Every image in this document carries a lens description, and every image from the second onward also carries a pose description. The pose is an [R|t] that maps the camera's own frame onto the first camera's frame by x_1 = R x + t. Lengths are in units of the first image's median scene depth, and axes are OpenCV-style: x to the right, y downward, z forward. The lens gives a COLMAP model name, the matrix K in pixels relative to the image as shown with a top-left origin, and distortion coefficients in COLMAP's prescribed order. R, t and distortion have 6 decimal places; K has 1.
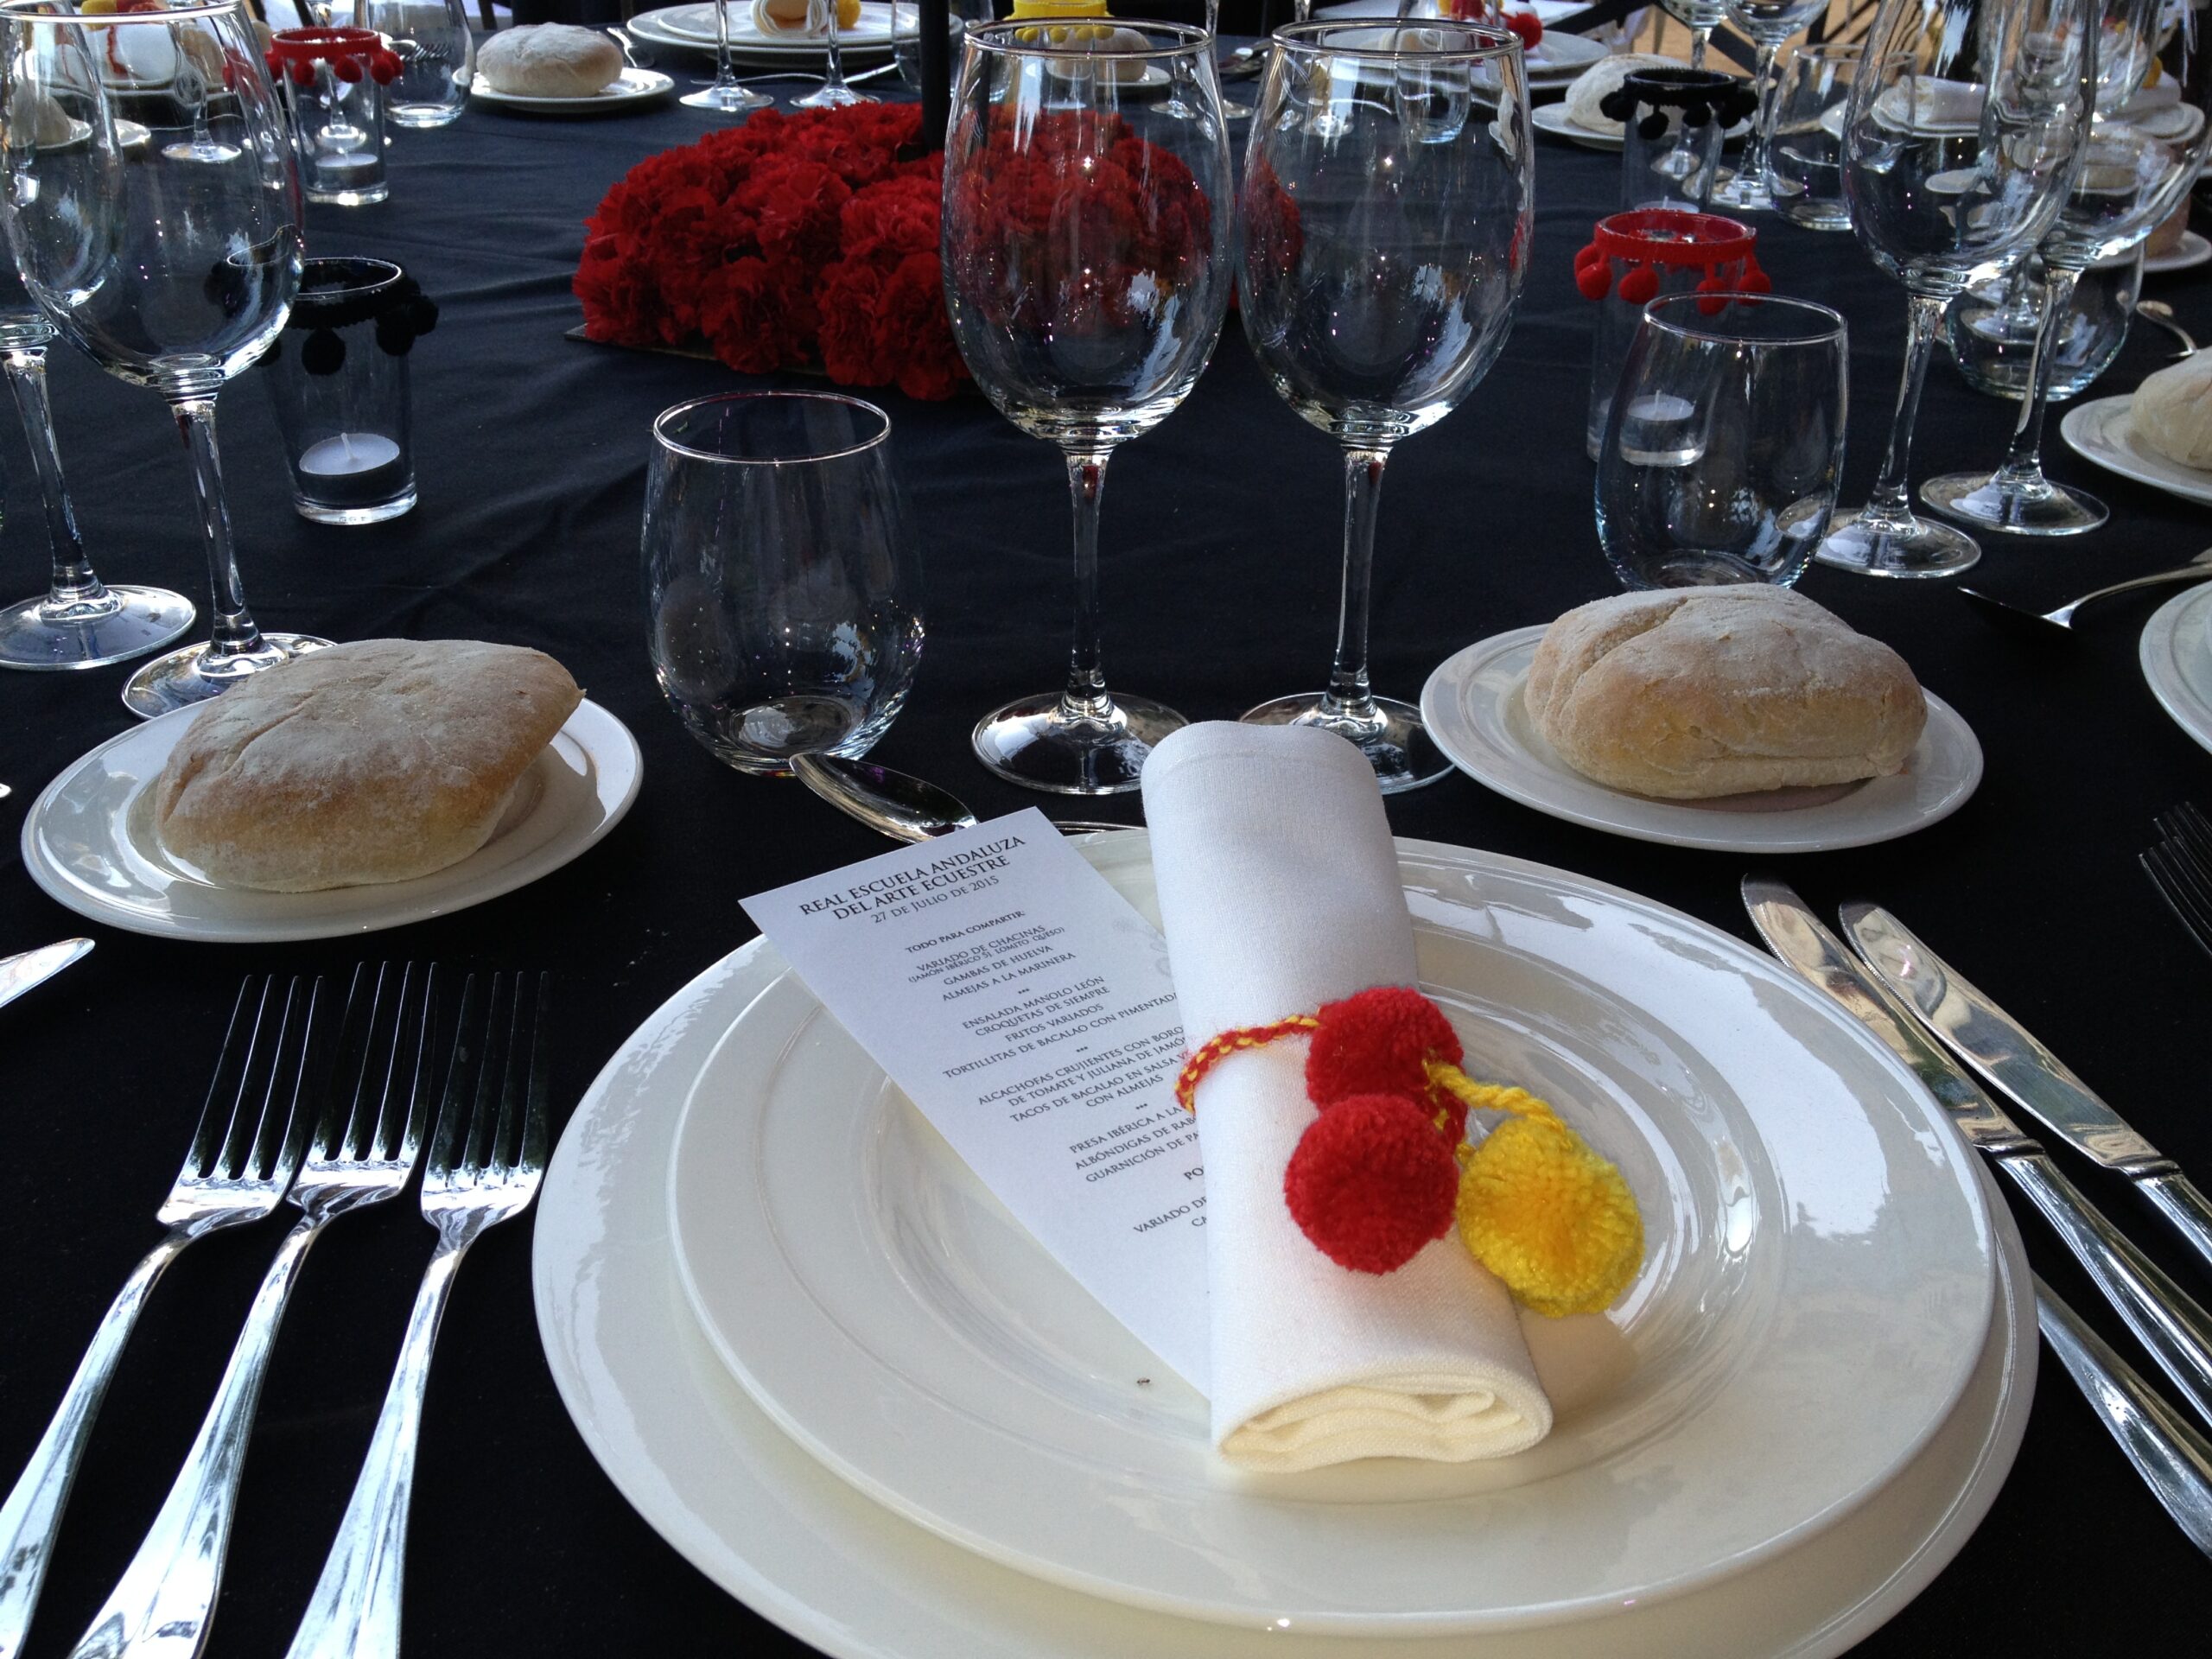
lens RADIAL K [[2220.0, 0, 1105.4], [0, 2220.0, 824.6], [0, 0, 1]] dist [0.053280, 0.000000]
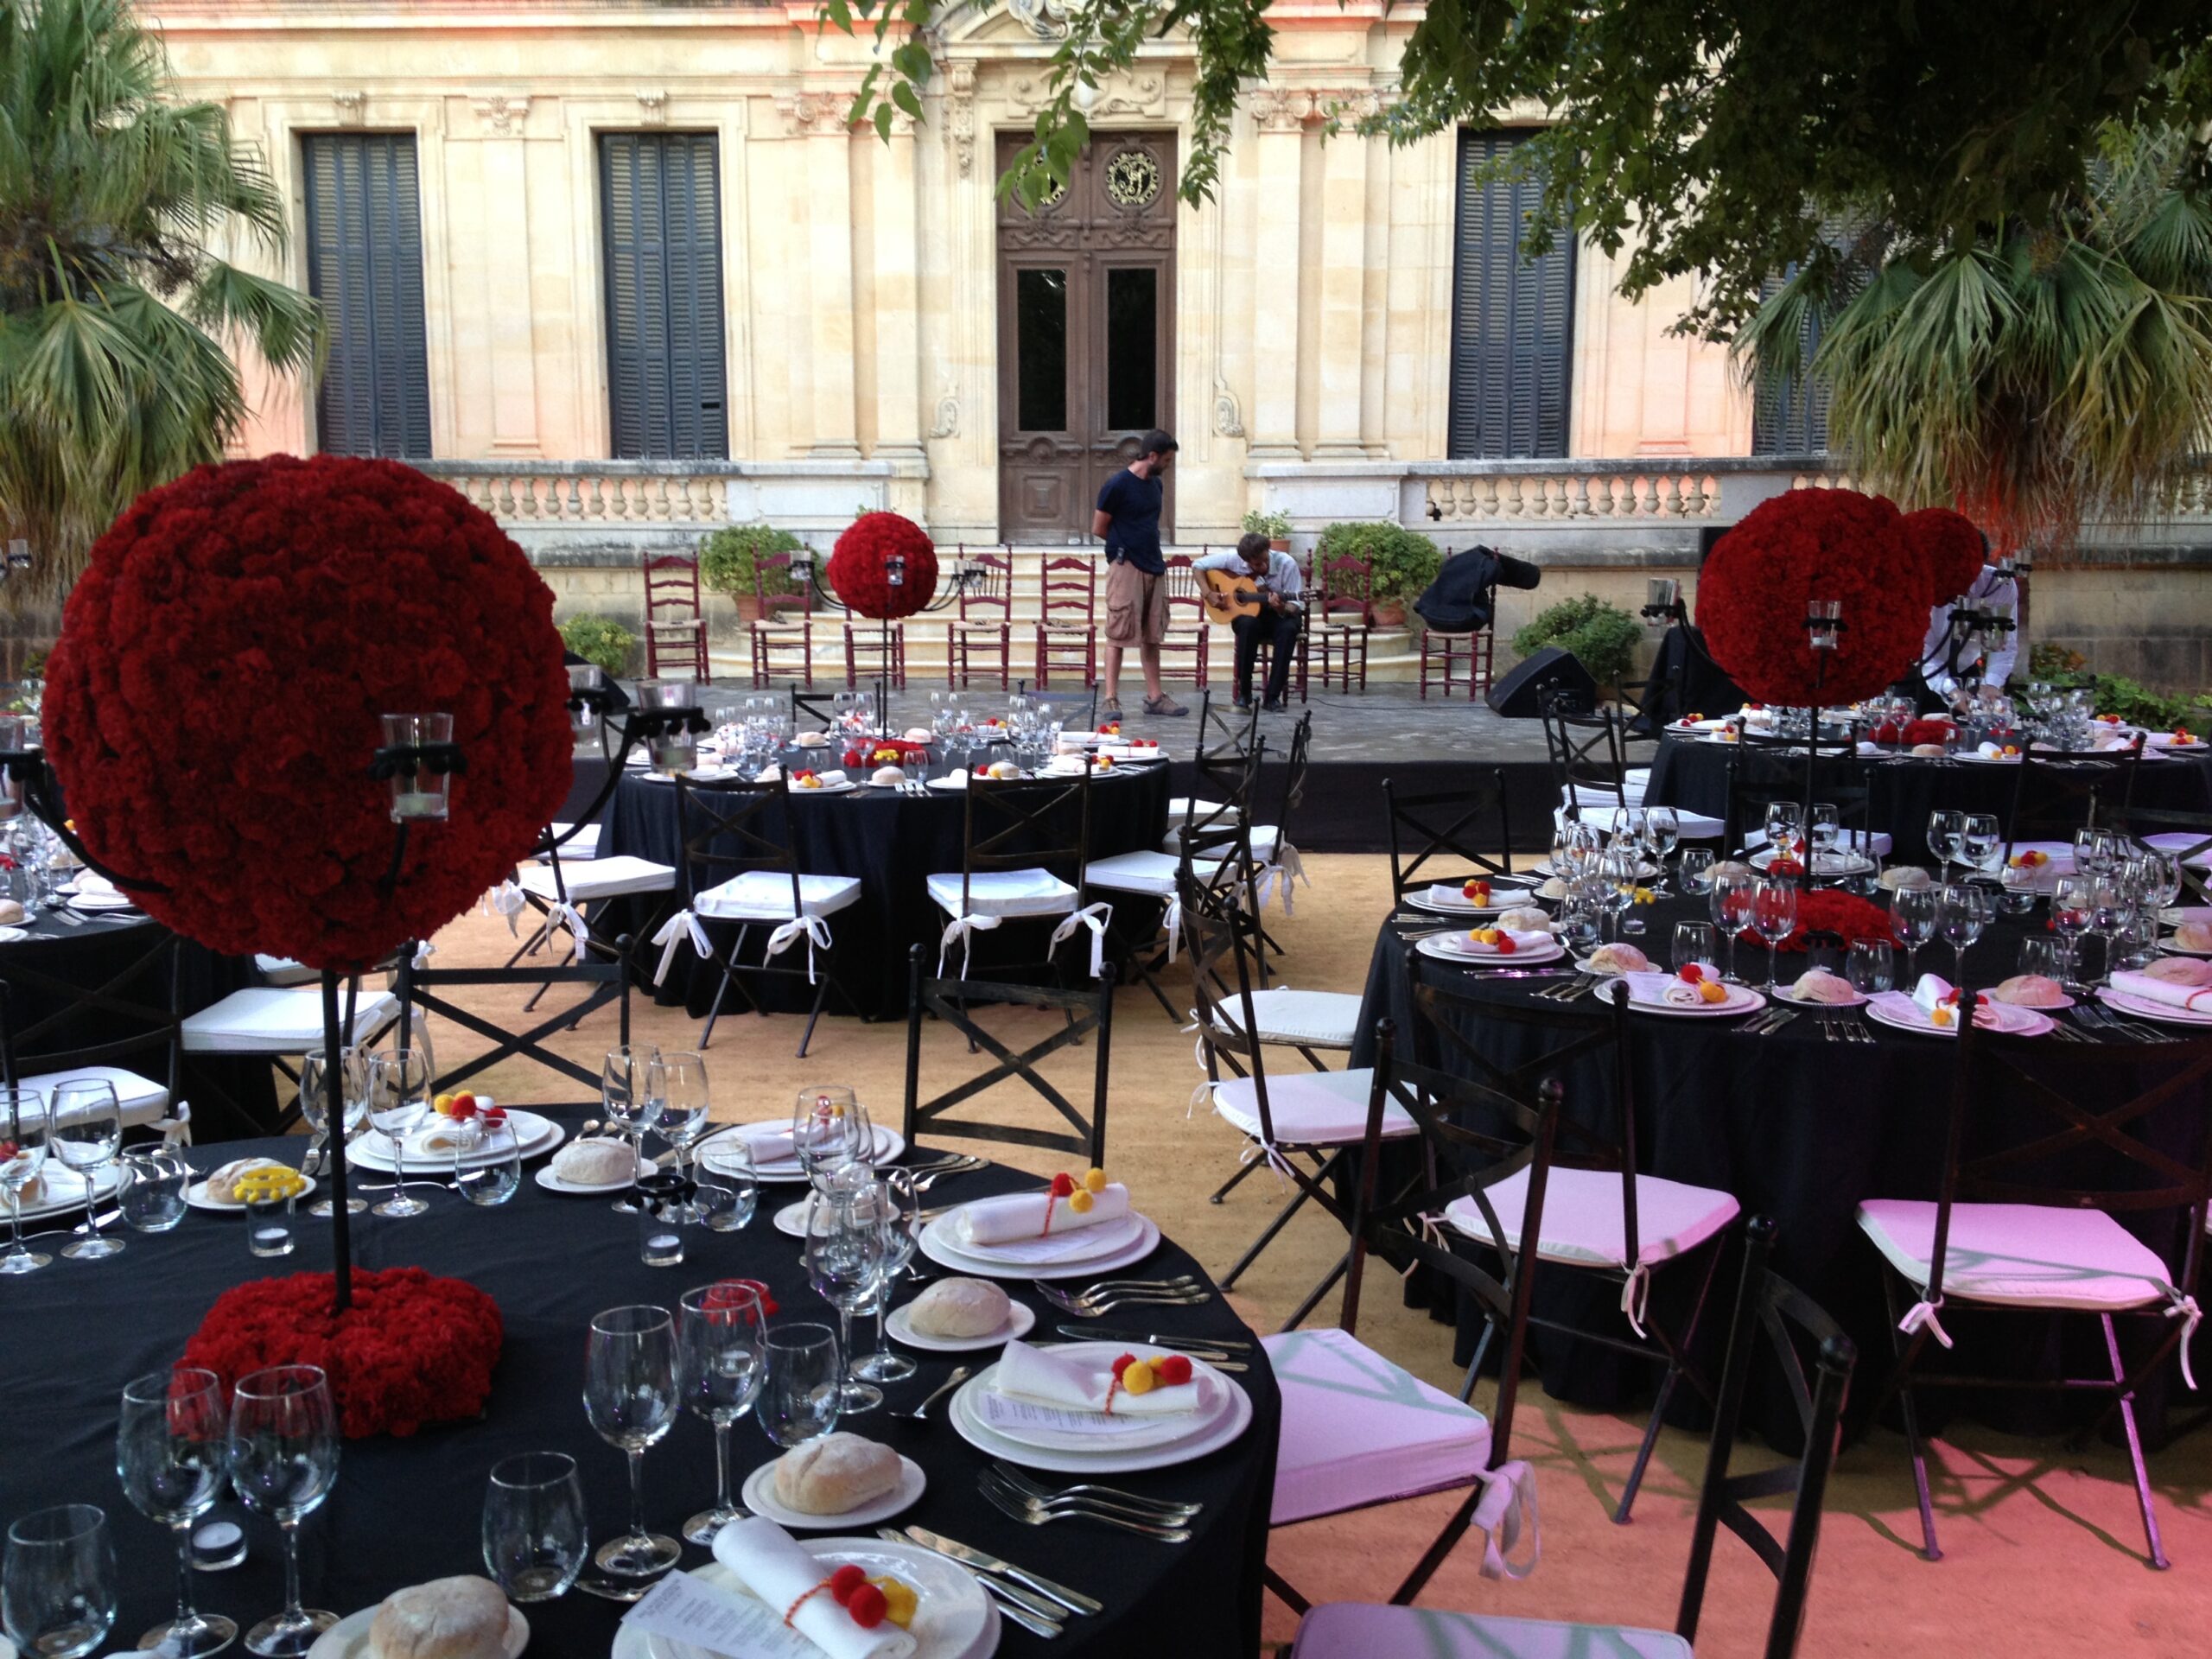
lens RADIAL K [[2220.0, 0, 1107.7], [0, 2220.0, 828.9], [0, 0, 1]] dist [0.053280, 0.000000]
pose [[0.823300, -0.100045, 0.558720, -0.838723], [0.280949, 0.927132, -0.247979, -0.016210], [-0.493198, 0.361134, 0.791416, -1.532650]]
